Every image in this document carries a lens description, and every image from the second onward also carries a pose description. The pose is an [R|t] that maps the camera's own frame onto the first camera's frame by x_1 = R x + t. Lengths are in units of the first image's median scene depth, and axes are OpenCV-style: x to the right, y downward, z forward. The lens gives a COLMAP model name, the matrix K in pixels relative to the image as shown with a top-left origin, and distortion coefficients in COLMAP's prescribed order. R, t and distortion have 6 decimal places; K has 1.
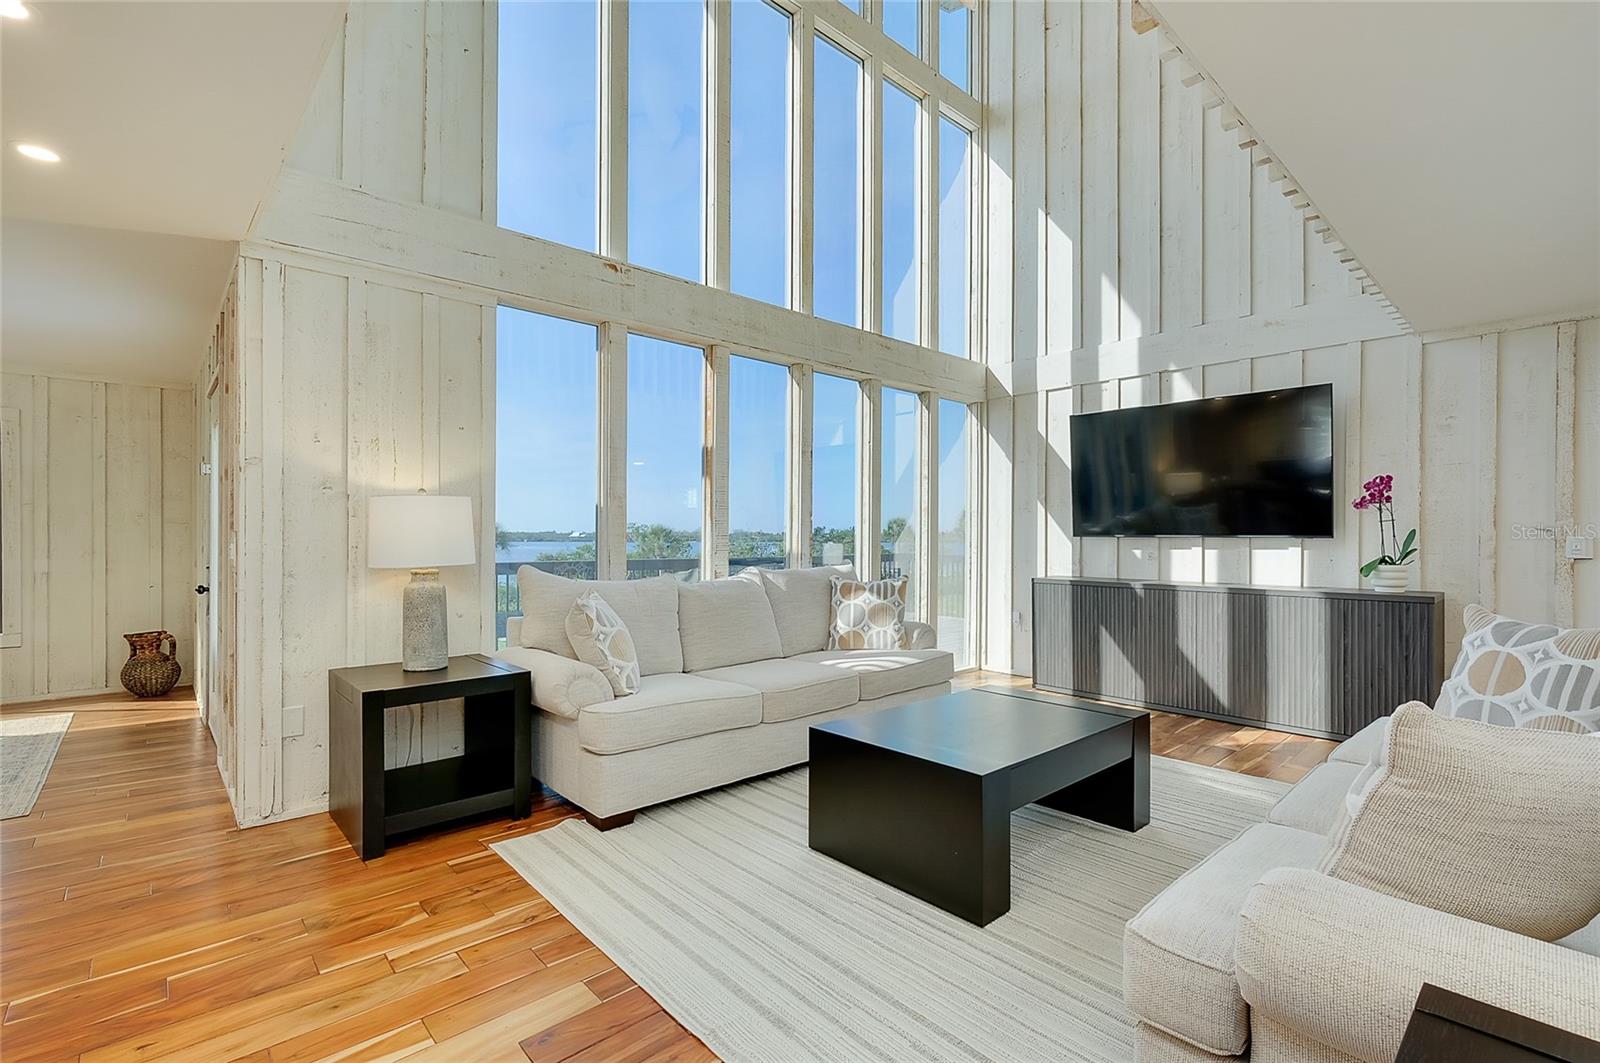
lens RADIAL K [[711.5, 0, 806.5], [0, 711.5, 538.9], [0, 0, 1]] dist [0.000400, 0.000195]
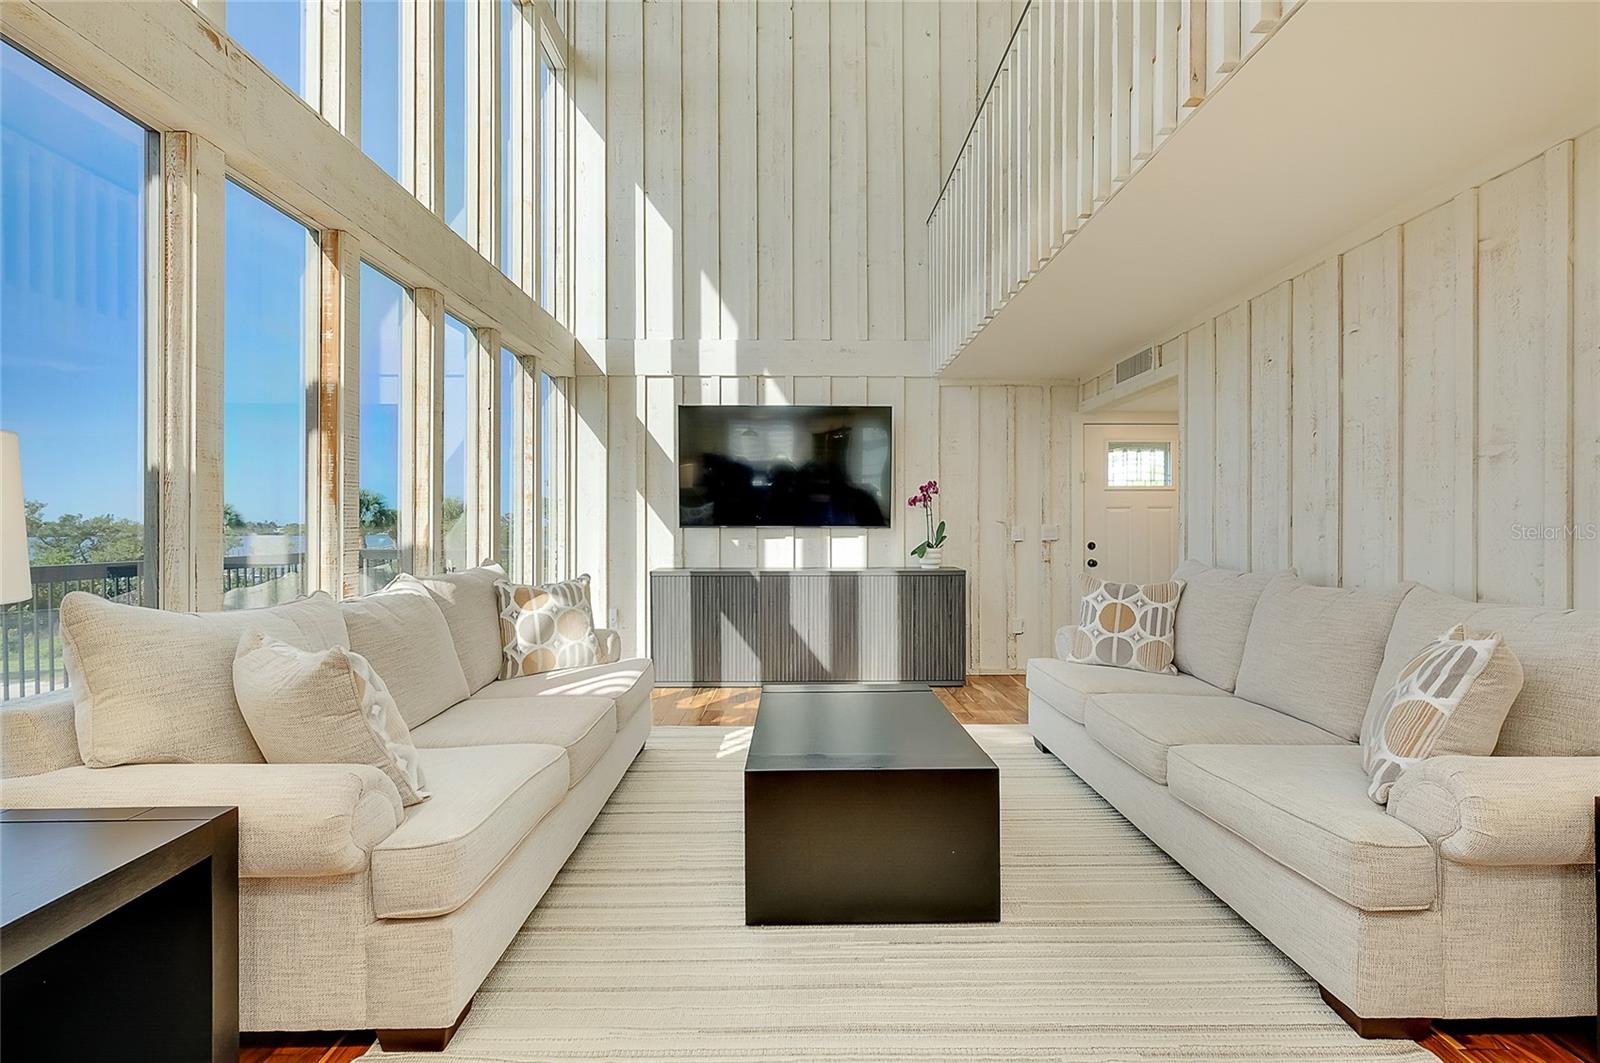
lens RADIAL K [[723.8, 0, 791.1], [0, 723.8, 527.7], [0, 0, 1]] dist [-0.000892, -0.000791]
pose [[0.671626, -0.002481, 0.740886, -0.359919], [0.004801, 0.999988, -0.001004, -0.001833], [-0.740875, 0.004231, 0.671630, 0.278187]]
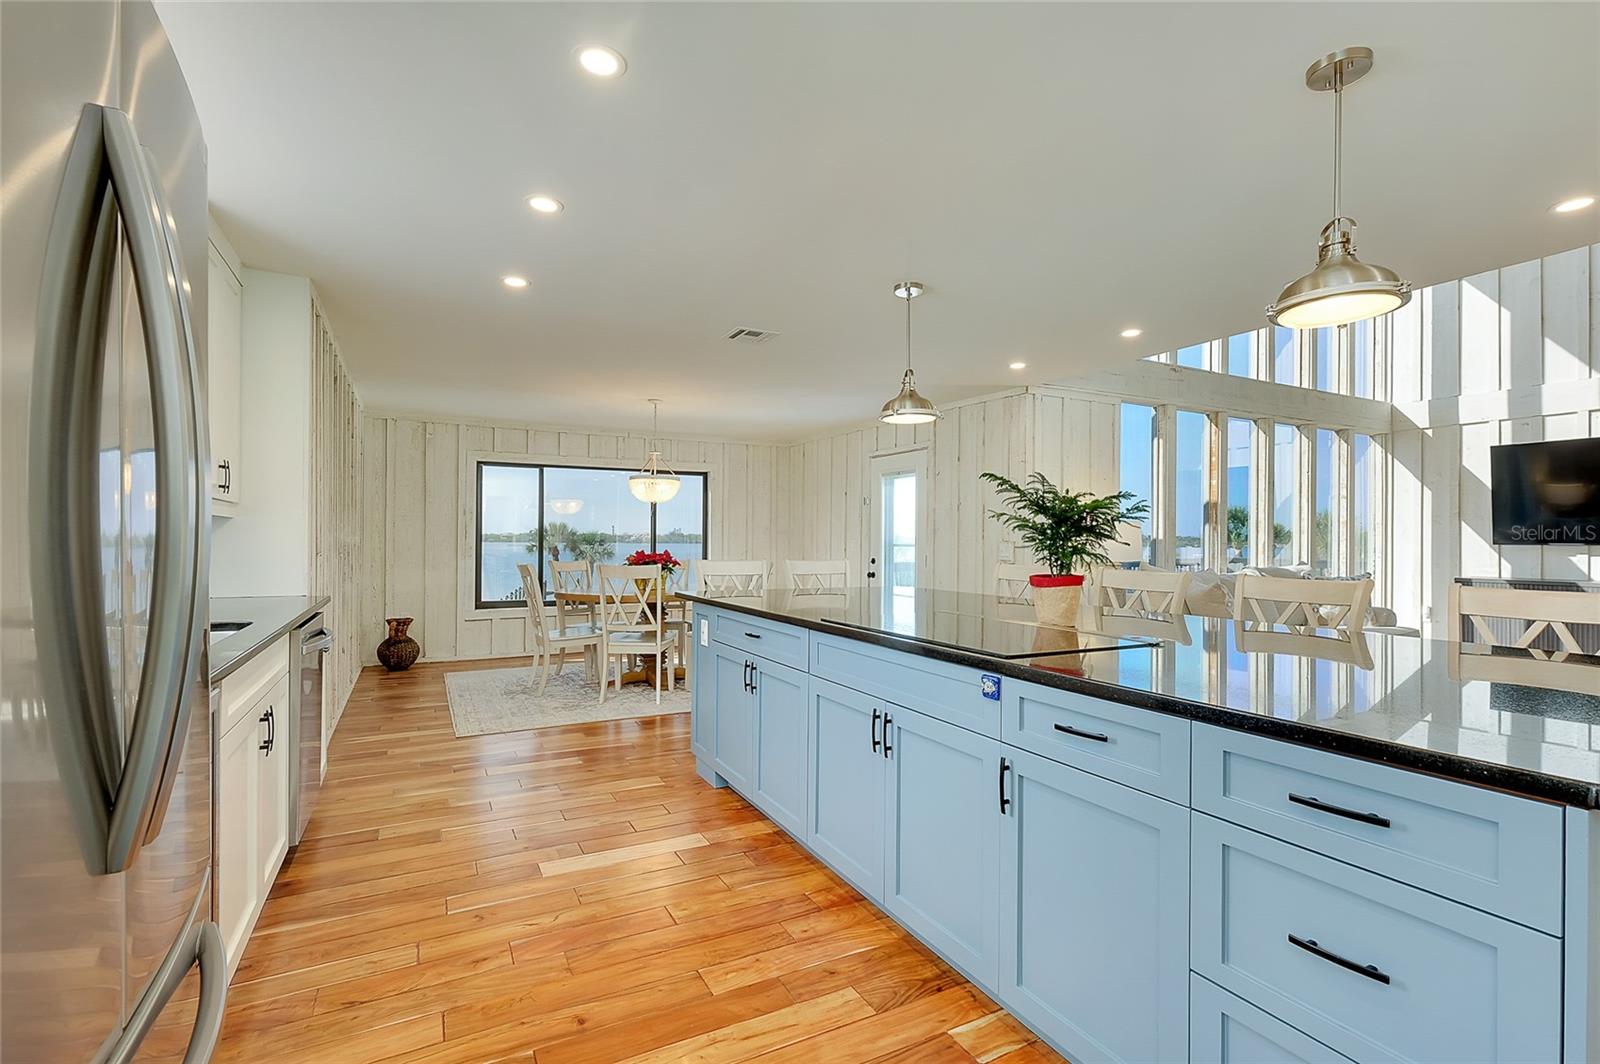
lens RADIAL K [[694.6, 0, 814.6], [0, 694.6, 535.2], [0, 0, 1]] dist [0.018903, 0.000028]
pose [[0.969291, 0.000575, -0.245916, -0.609837], [-0.002761, 0.999960, -0.008545, -0.007132], [0.245901, 0.008961, 0.969254, -0.610247]]
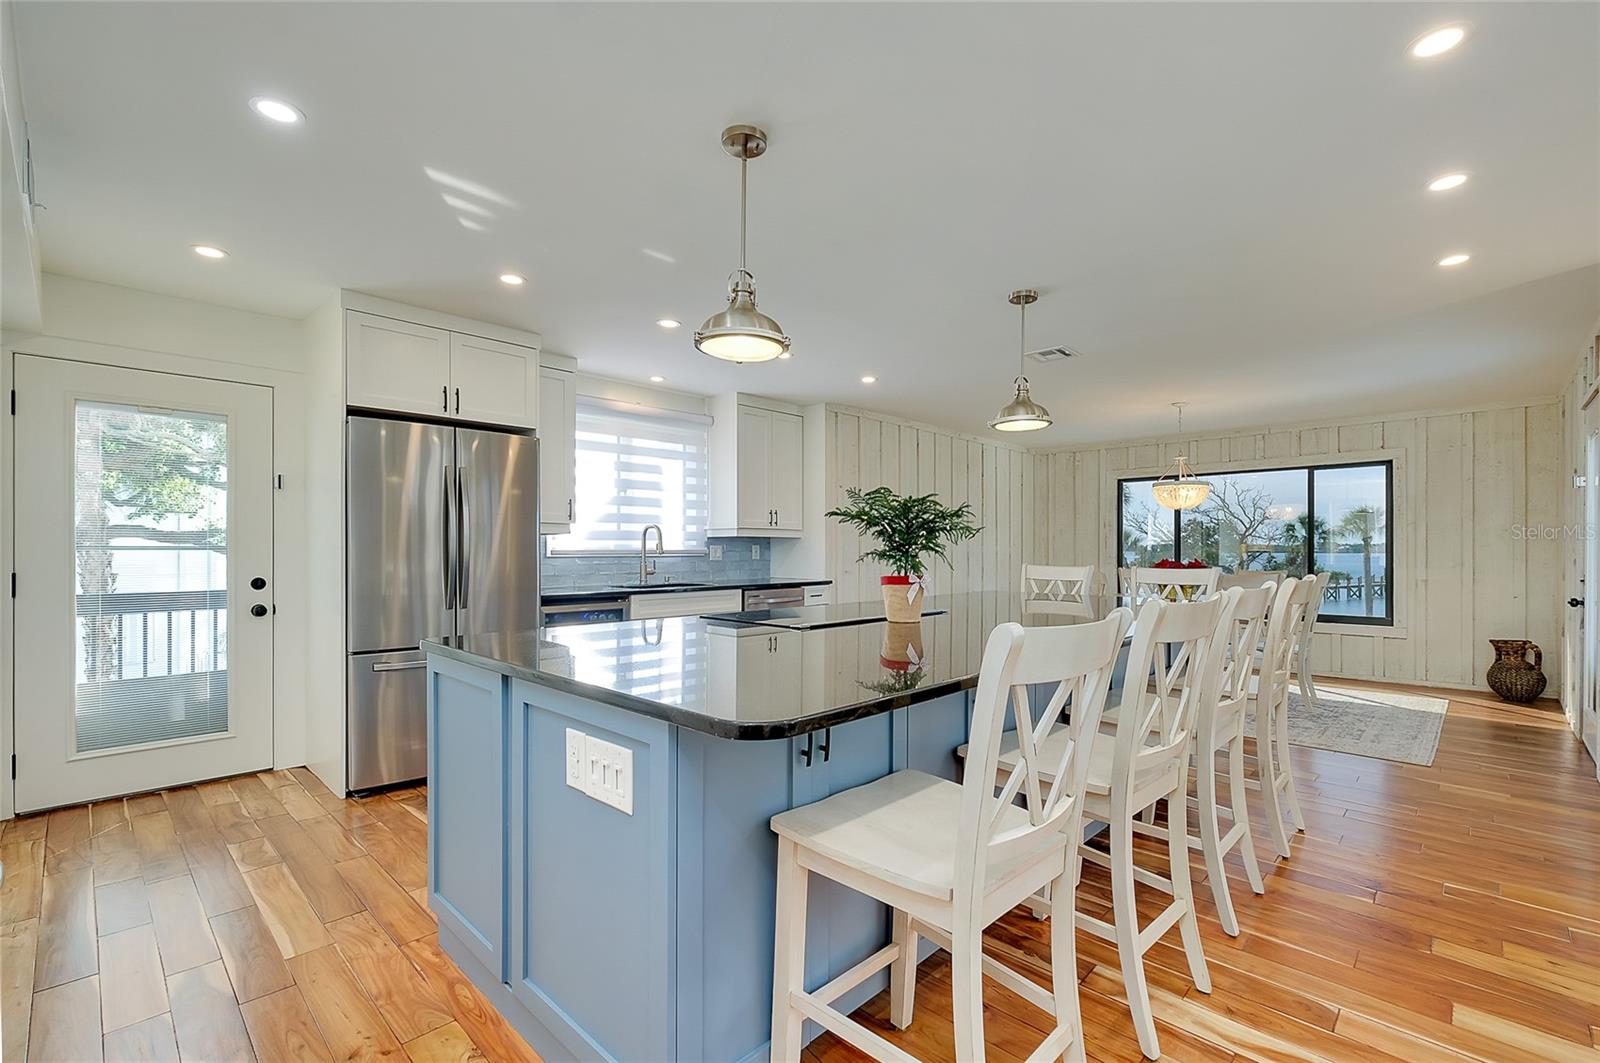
lens RADIAL K [[711.1, 0, 811.3], [0, 711.1, 551.5], [0, 0, 1]] dist [-0.000499, 0.000021]
pose [[0.062037, -0.000318, -0.998074, 0.086649], [0.000236, 1.000000, -0.000304, -0.000575], [0.998074, -0.000217, 0.062037, -0.142336]]
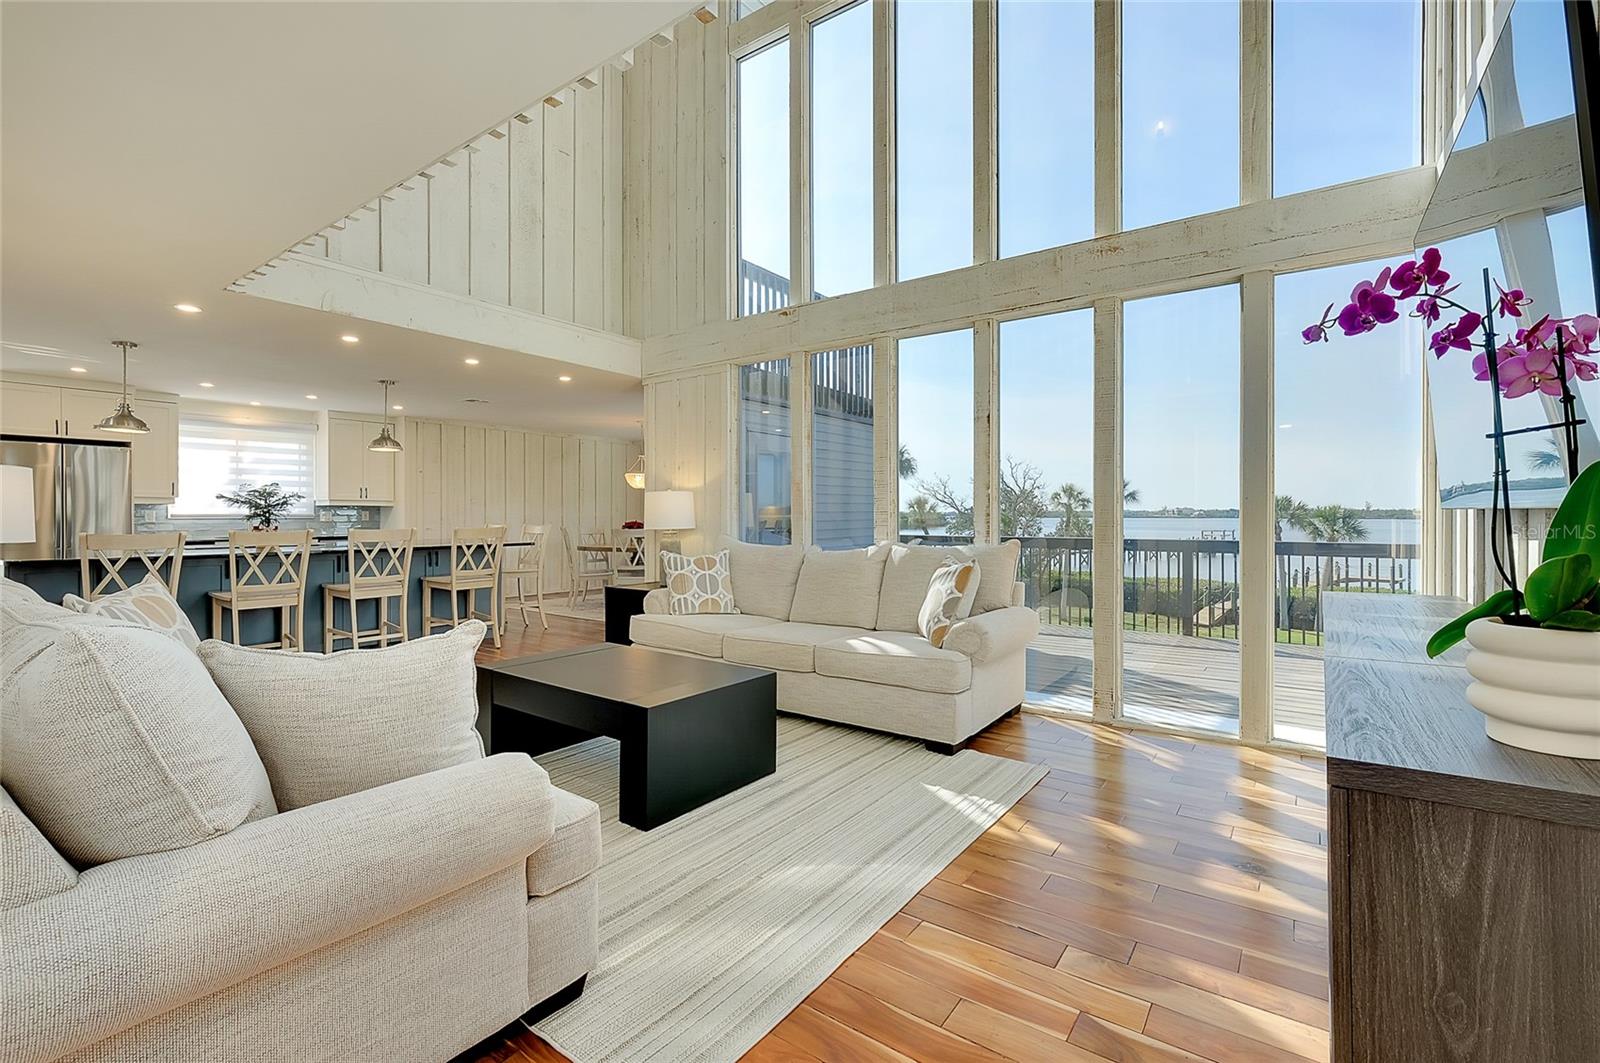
lens RADIAL K [[706.9, 0, 811.8], [0, 706.9, 527.1], [0, 0, 1]] dist [0.000206, -0.000022]
pose [[0.207488, 0.013863, -0.978139, 0.994509], [0.000761, 0.999897, 0.014333, 0.005144], [0.978237, -0.003718, 0.207456, 0.719335]]
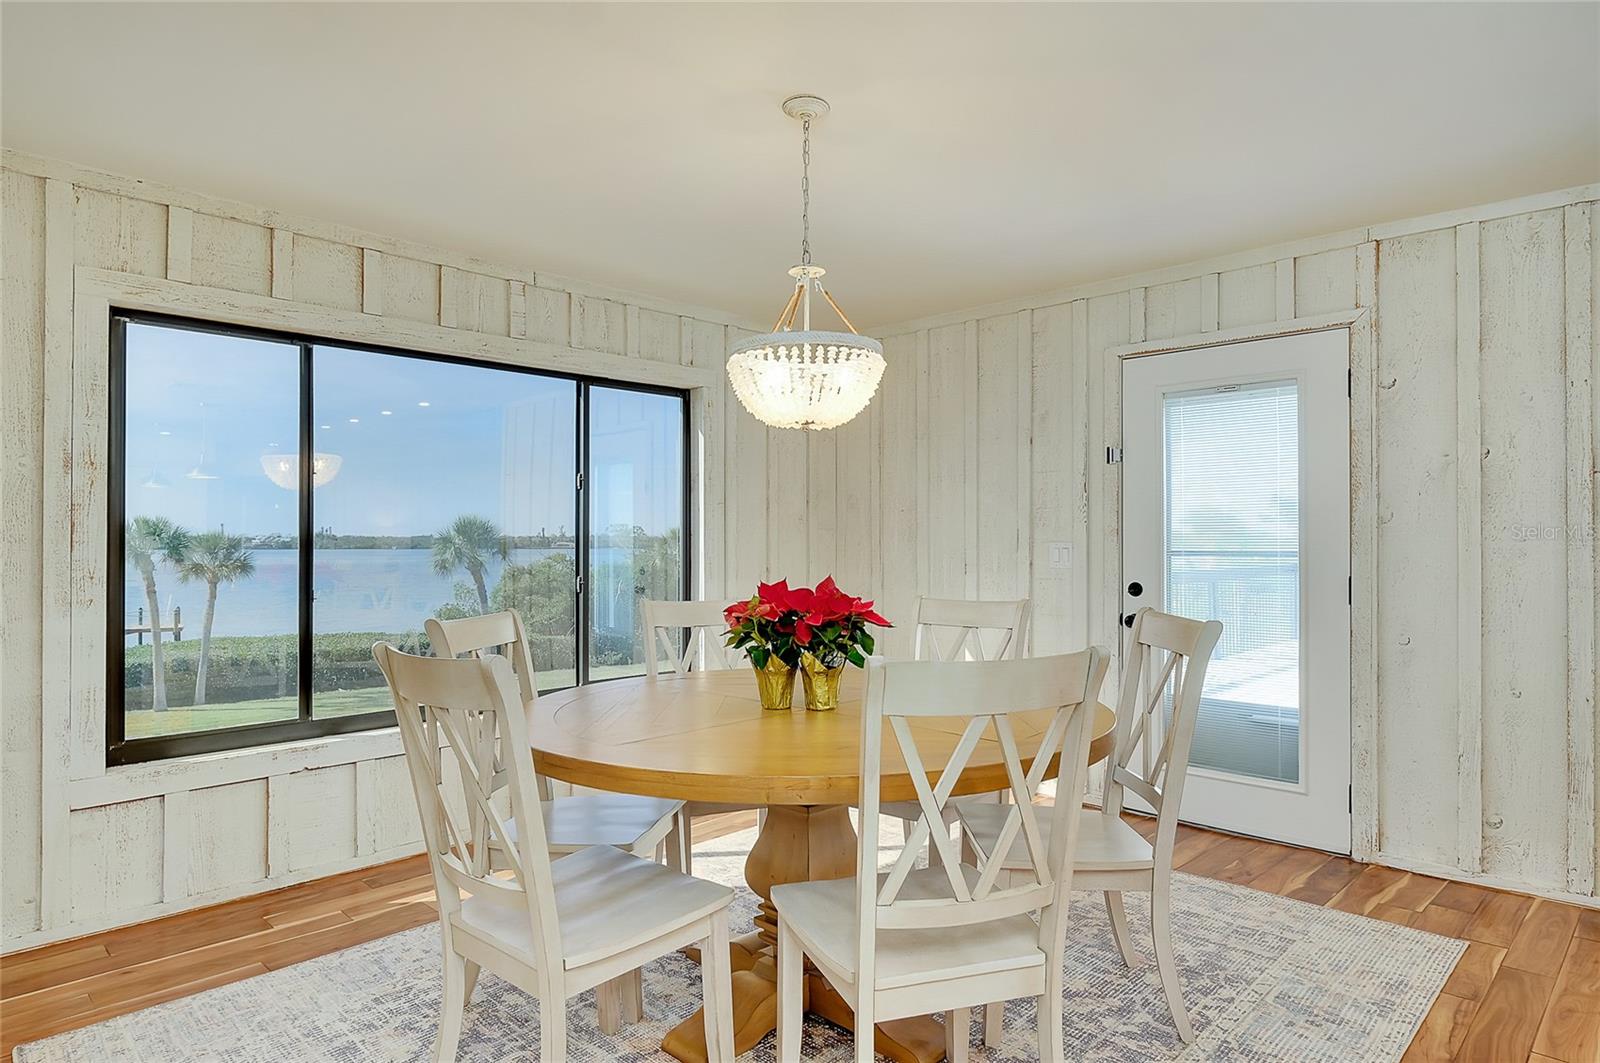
lens RADIAL K [[935.8, 0, 800.0], [0, 935.8, 531.5], [0, 0, 1]] dist [0.004803, 0.001448]
pose [[0.999830, -0.004922, 0.017791, -1.277989], [0.005129, 0.999920, -0.011605, -0.012101], [-0.017733, 0.011694, 0.999774, 0.069739]]
